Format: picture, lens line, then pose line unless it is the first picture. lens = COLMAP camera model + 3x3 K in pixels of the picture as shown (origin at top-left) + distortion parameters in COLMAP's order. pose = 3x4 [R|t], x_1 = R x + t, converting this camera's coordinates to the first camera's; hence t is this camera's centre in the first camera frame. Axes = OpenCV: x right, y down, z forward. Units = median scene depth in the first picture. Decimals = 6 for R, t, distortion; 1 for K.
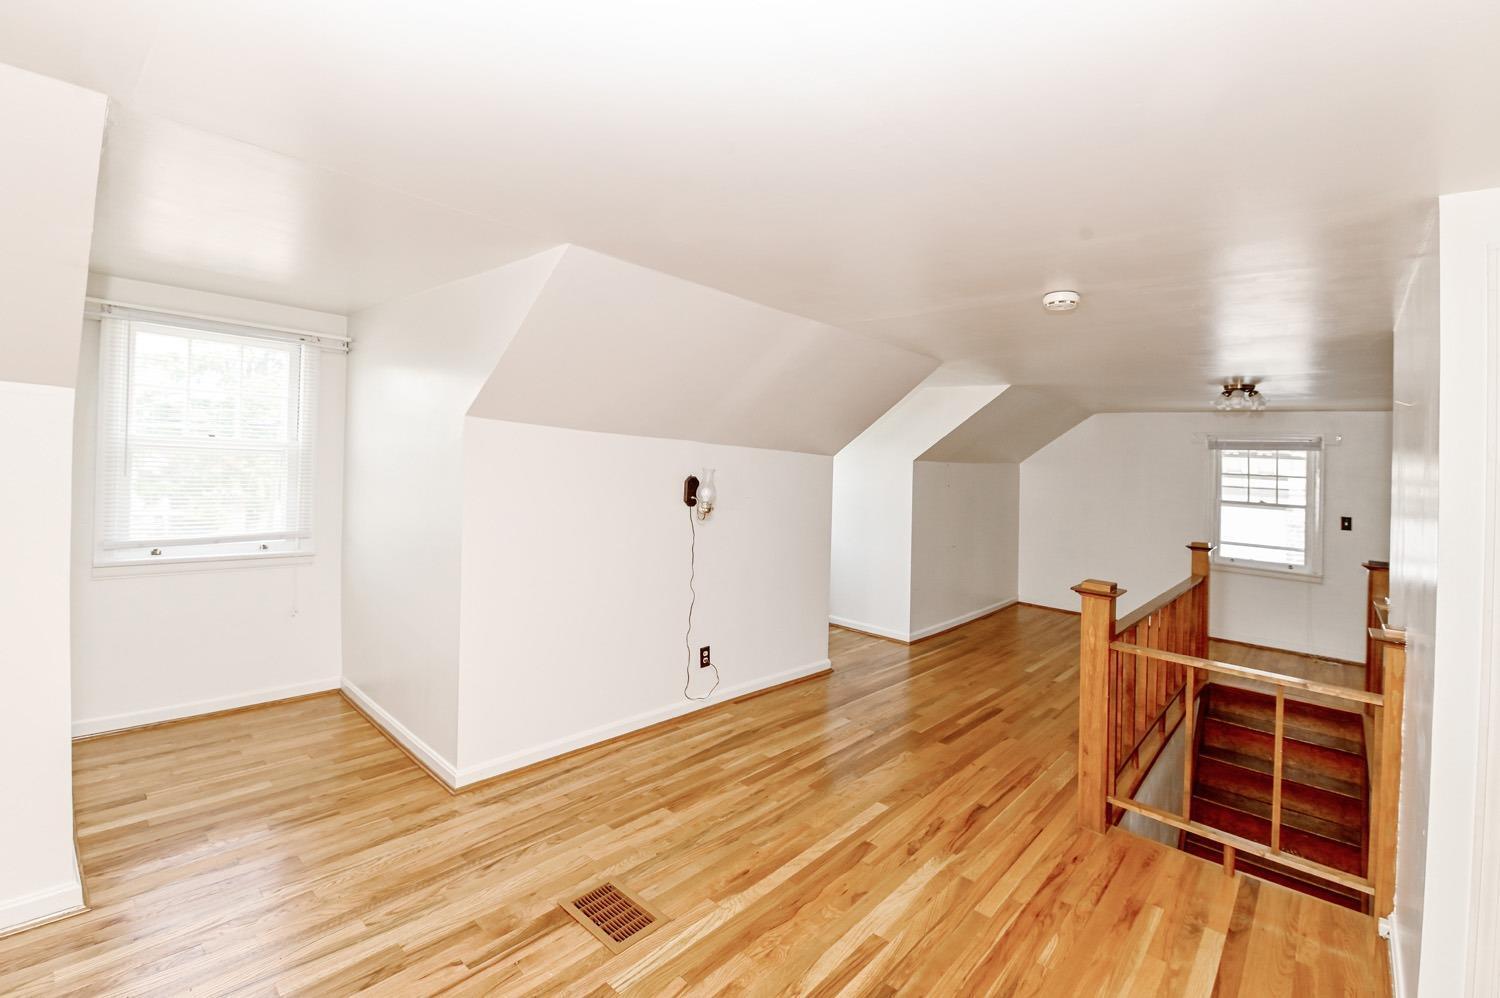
lens RADIAL K [[658.3, 0, 789.6], [0, 658.3, 480.8], [0, 0, 1]] dist [-0.015950, -0.000704]
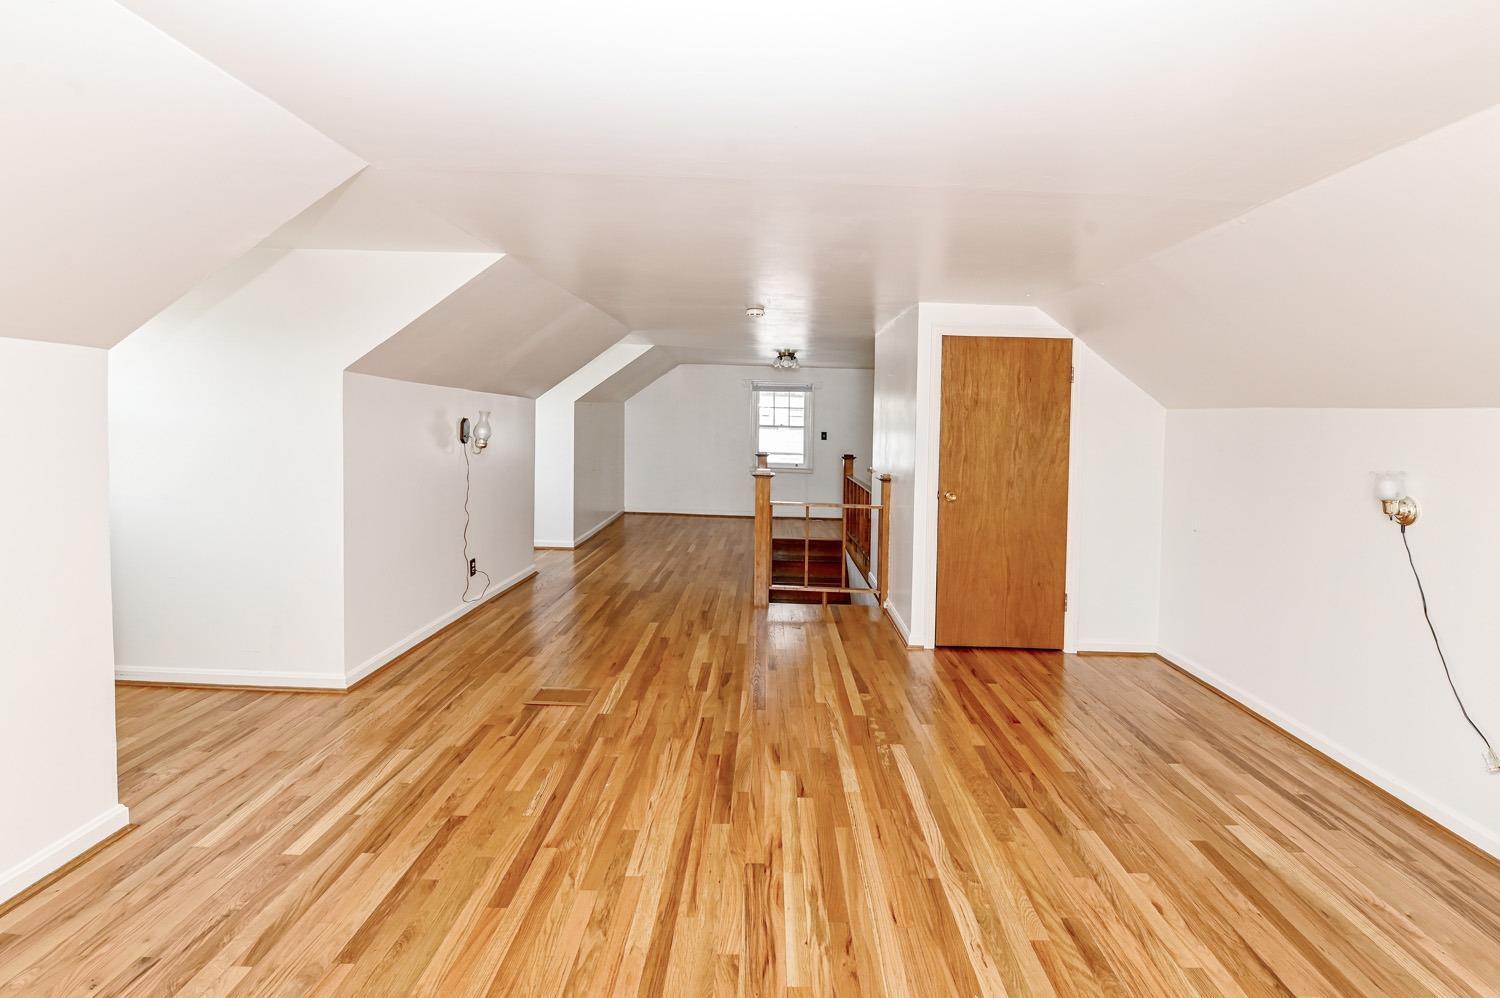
lens RADIAL K [[658.3, 0, 789.6], [0, 658.3, 480.8], [0, 0, 1]] dist [-0.015950, -0.000704]
pose [[0.742503, -0.092612, 0.663409, -0.434132], [0.028276, 0.993847, 0.107094, -0.003419], [-0.669245, -0.060759, 0.740553, -0.251659]]
